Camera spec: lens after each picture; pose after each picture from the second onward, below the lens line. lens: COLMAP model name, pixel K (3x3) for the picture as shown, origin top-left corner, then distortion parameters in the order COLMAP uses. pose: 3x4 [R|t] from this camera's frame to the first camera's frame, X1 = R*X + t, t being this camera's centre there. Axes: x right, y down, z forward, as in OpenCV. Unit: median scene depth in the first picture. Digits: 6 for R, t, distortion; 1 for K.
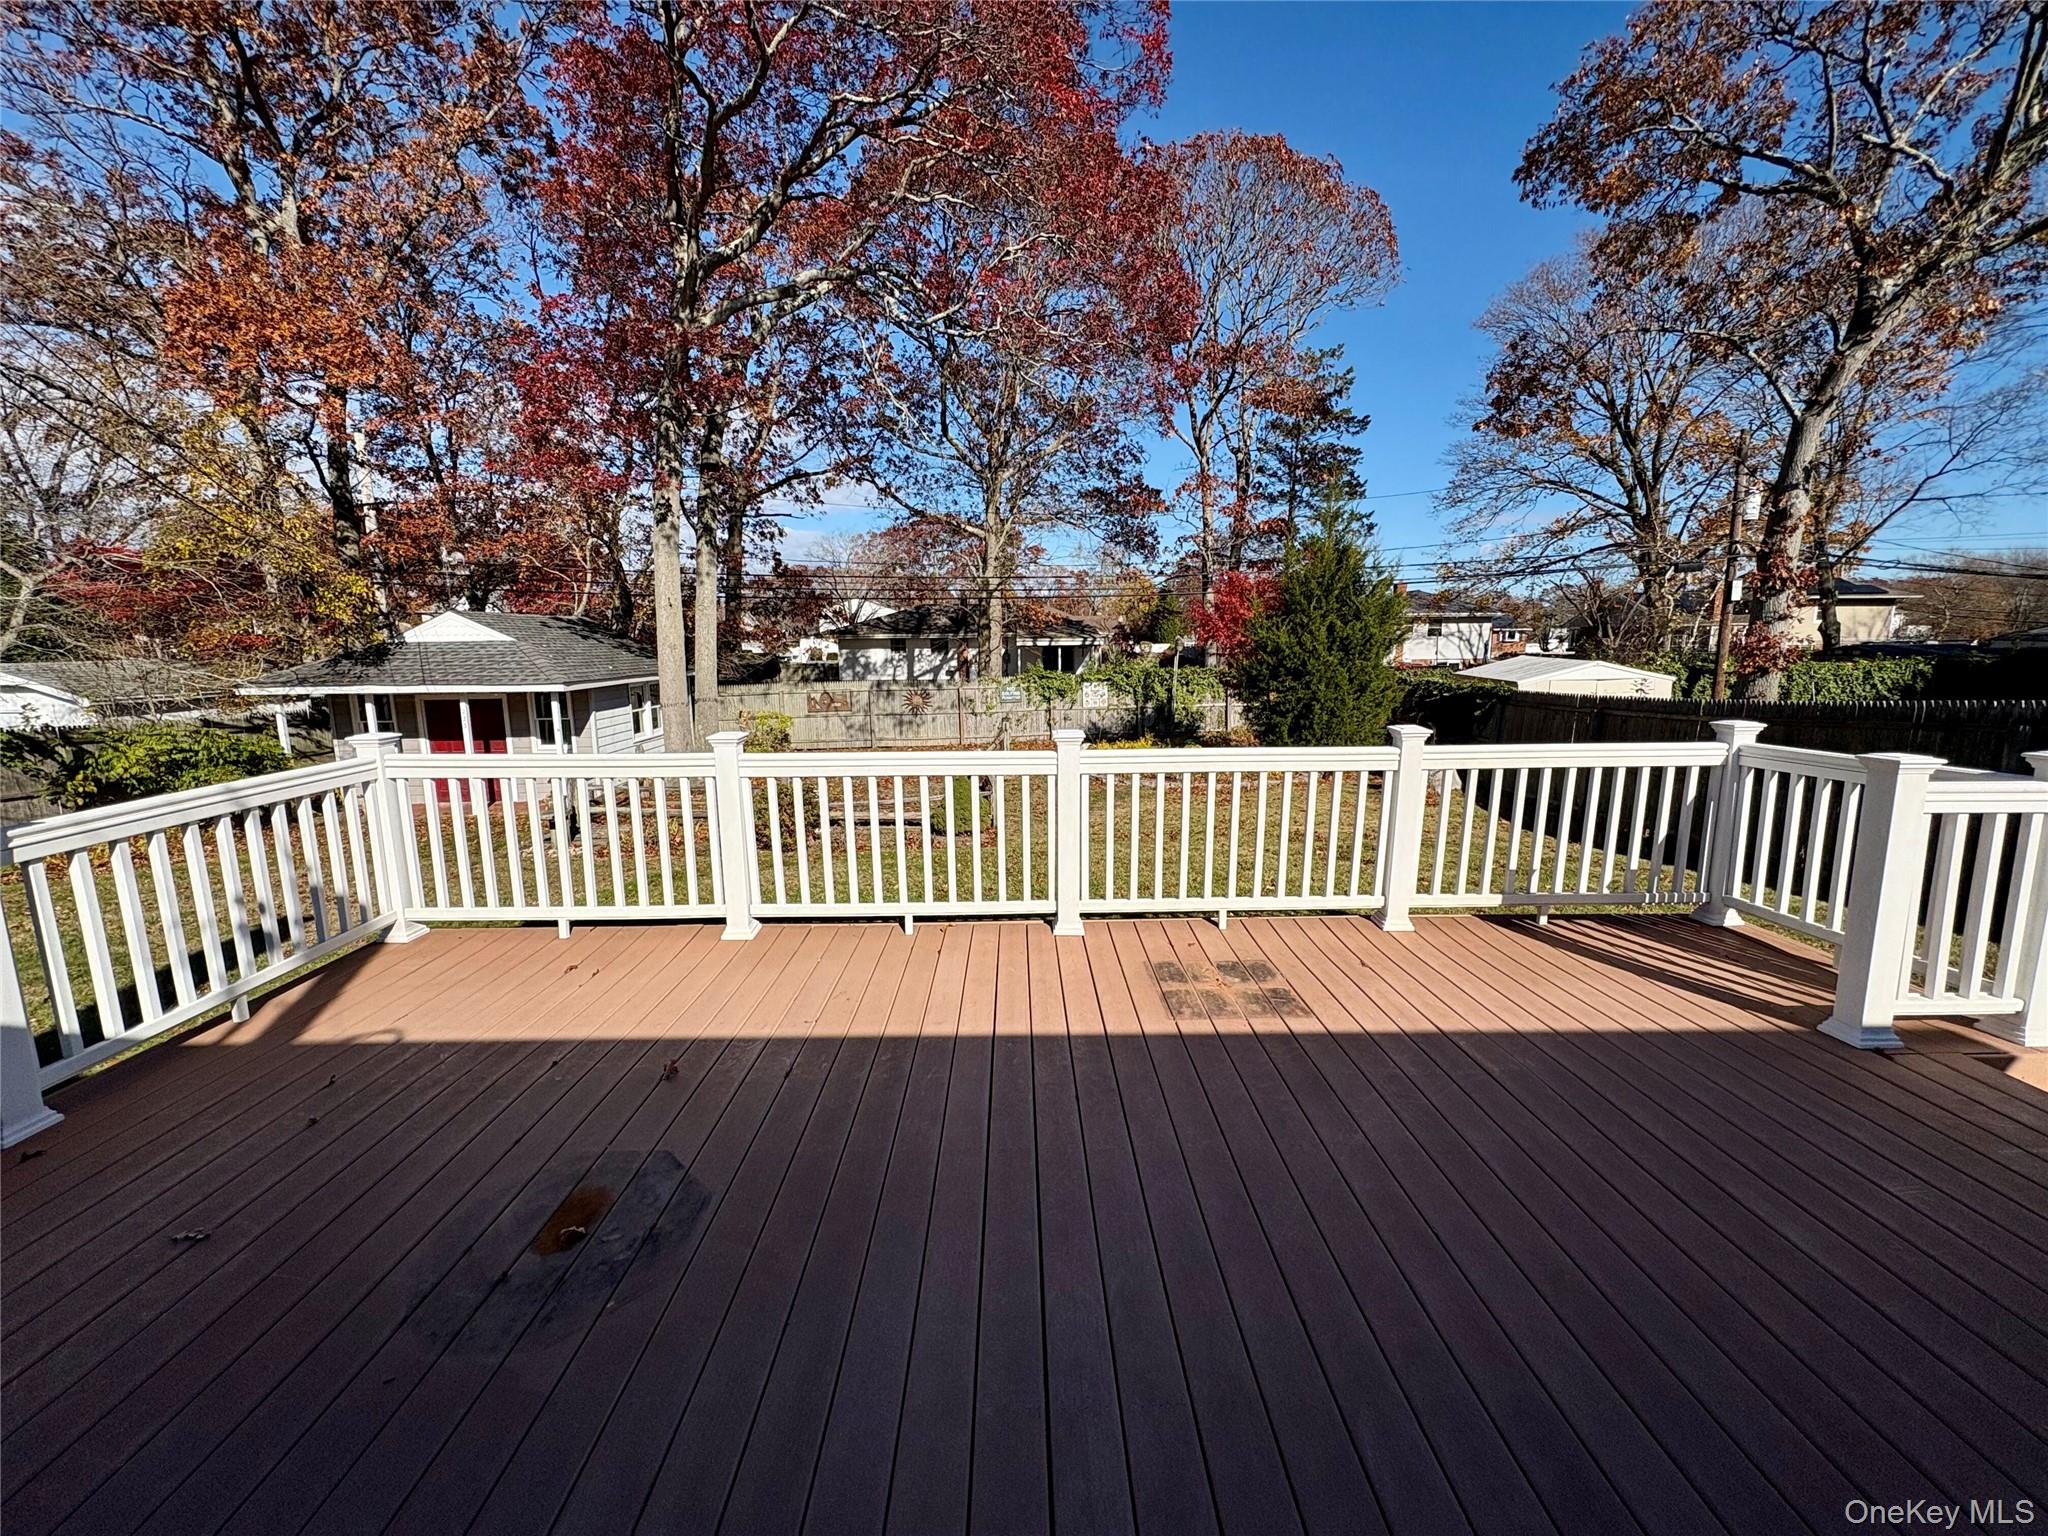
lens RADIAL K [[811.7, 0, 1025.7], [0, 811.7, 764.3], [0, 0, 1]] dist [0.003883, -0.001665]
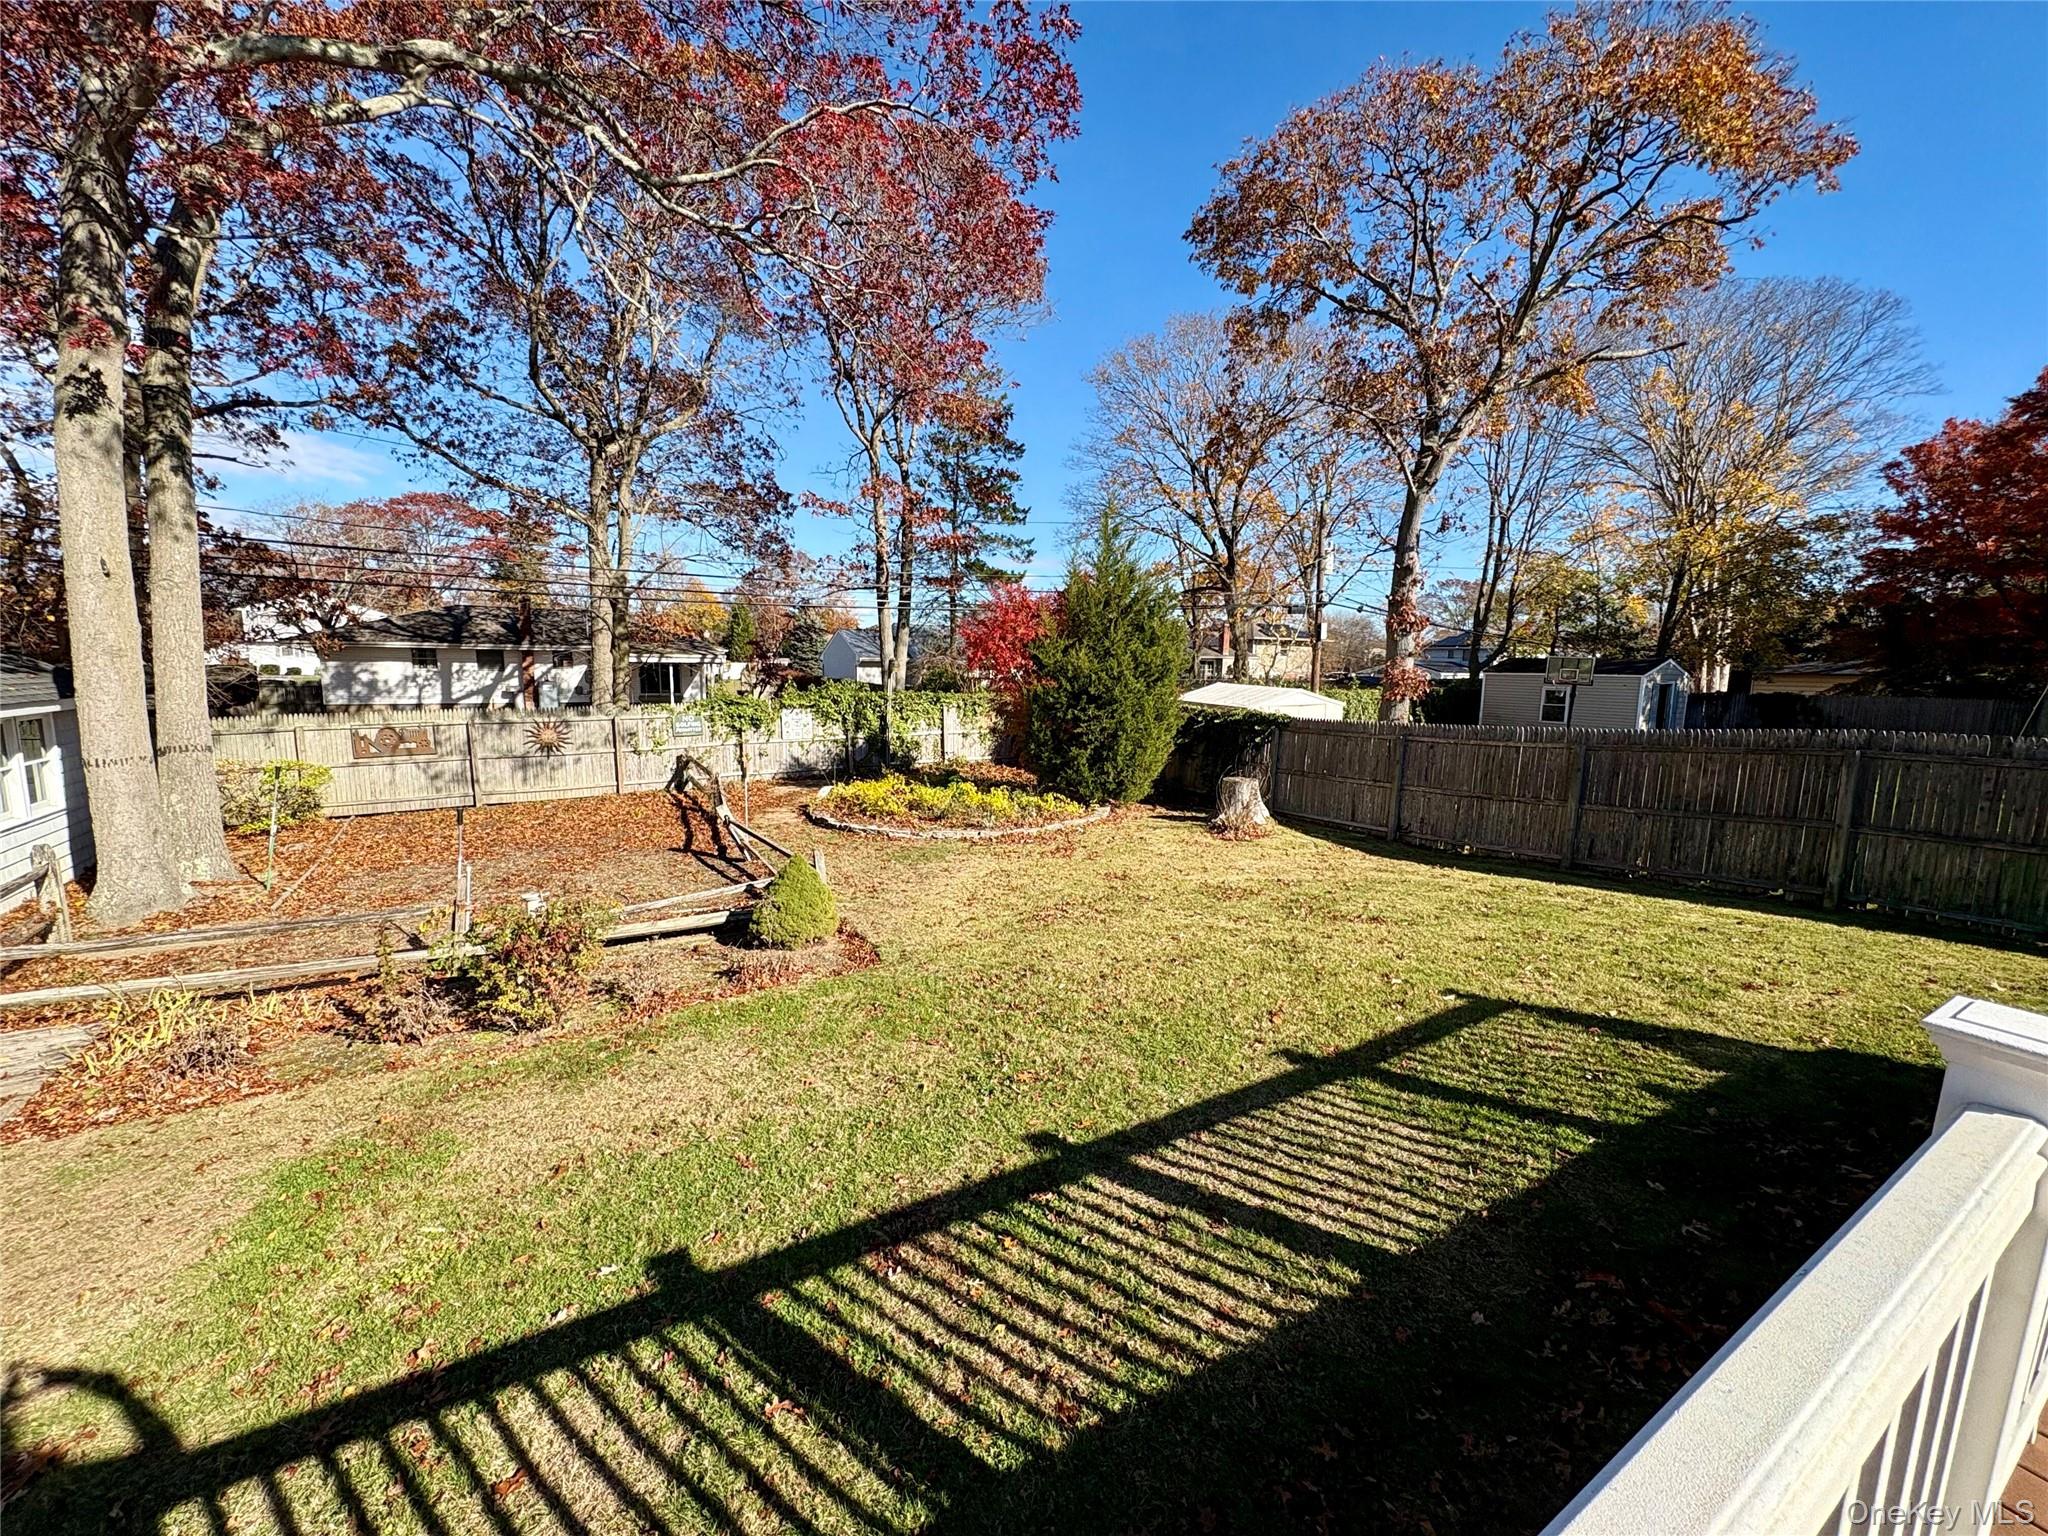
lens RADIAL K [[811.7, 0, 1020.4], [0, 811.7, 769.5], [0, 0, 1]] dist [0.003883, -0.001665]
pose [[0.860728, -0.044667, 0.507101, -0.197500], [0.054050, 0.998531, -0.003788, -0.033621], [-0.506187, 0.030669, 0.861878, 0.241148]]
